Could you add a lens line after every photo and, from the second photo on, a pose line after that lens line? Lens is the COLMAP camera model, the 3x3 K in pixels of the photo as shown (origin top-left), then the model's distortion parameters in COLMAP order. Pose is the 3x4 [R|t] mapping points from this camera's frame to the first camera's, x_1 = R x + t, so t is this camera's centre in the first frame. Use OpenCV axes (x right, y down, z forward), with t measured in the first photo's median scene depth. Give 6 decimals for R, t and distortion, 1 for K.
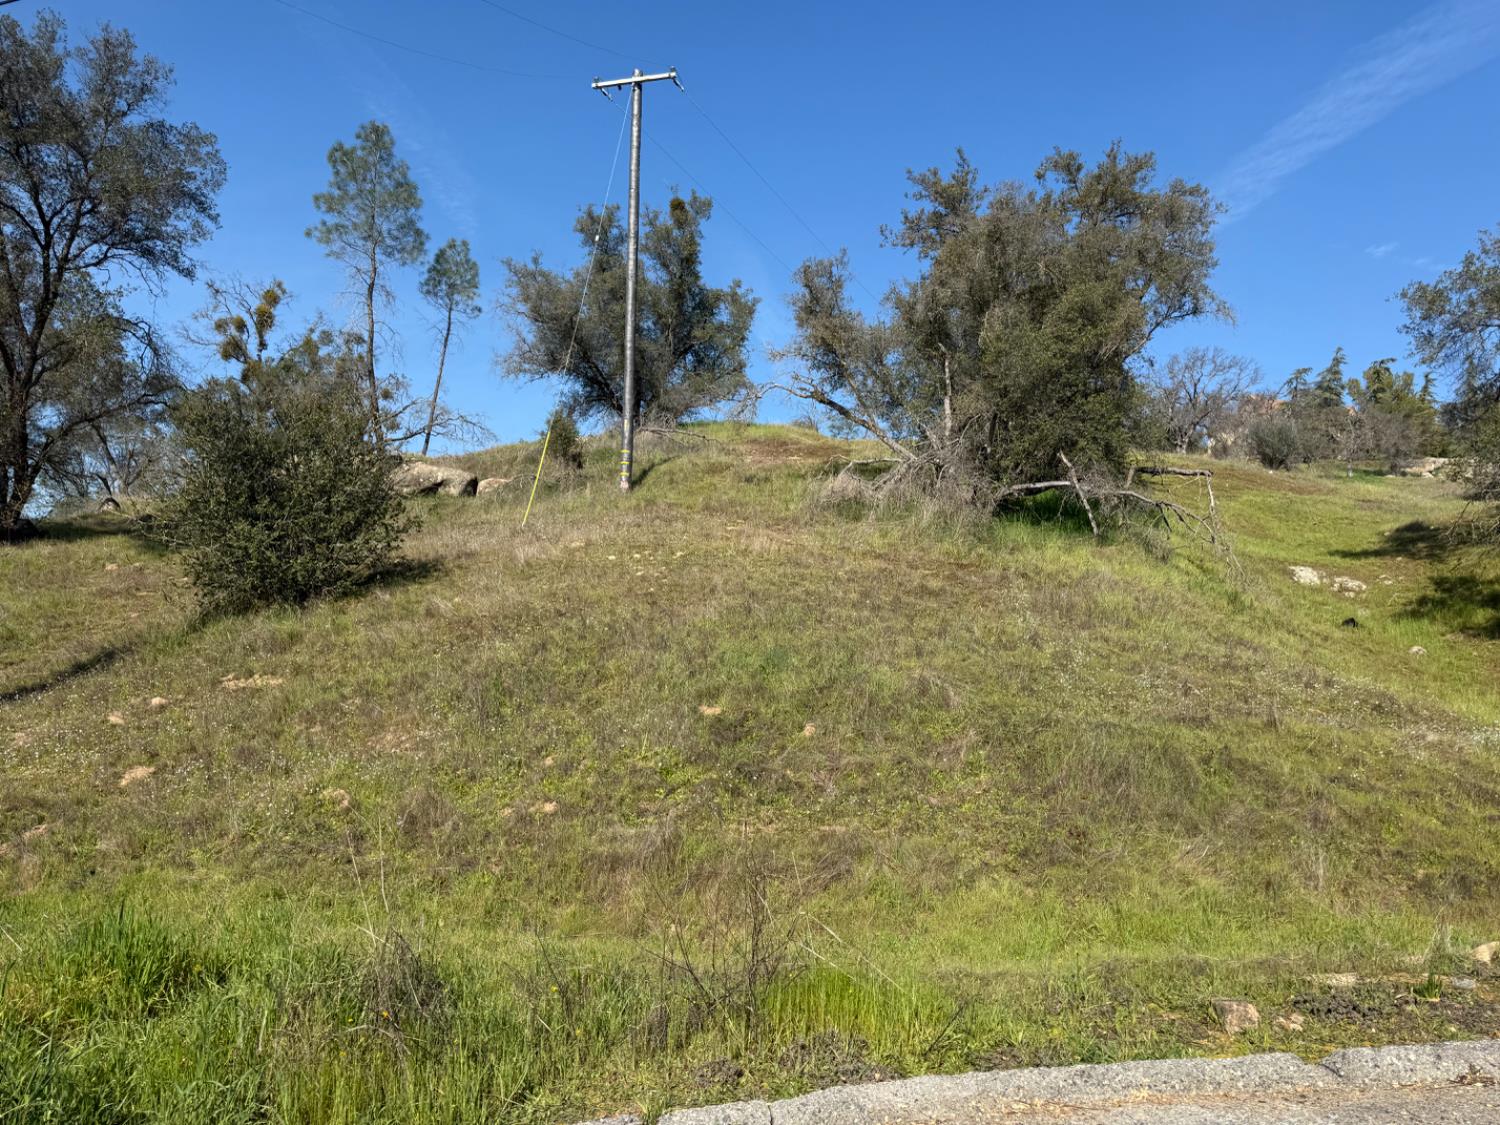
lens RADIAL K [[1026.8, 0, 748.2], [0, 1026.8, 617.3], [0, 0, 1]] dist [0.001113, -0.022664]
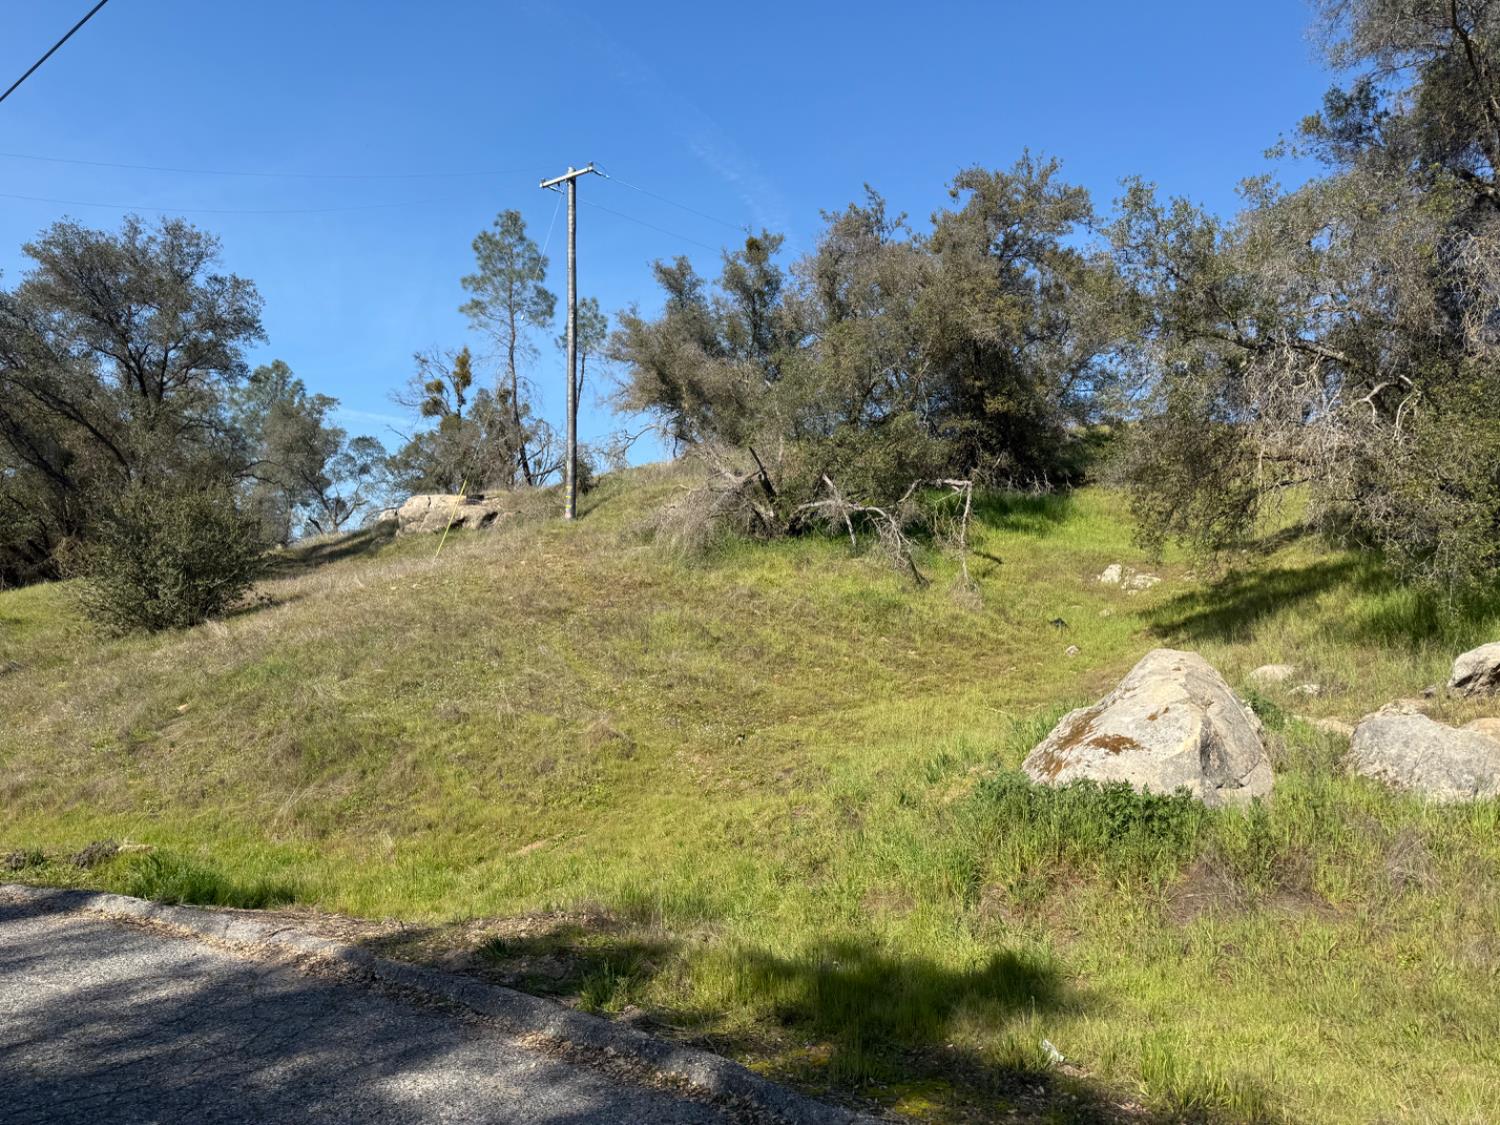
lens RADIAL K [[1026.8, 0, 748.2], [0, 1026.8, 617.3], [0, 0, 1]] dist [0.001113, -0.022664]
pose [[0.942544, -0.019070, -0.333536, 0.287988], [0.020197, 0.999796, -0.000091, -0.003579], [0.333470, -0.006651, 0.942737, -0.037116]]
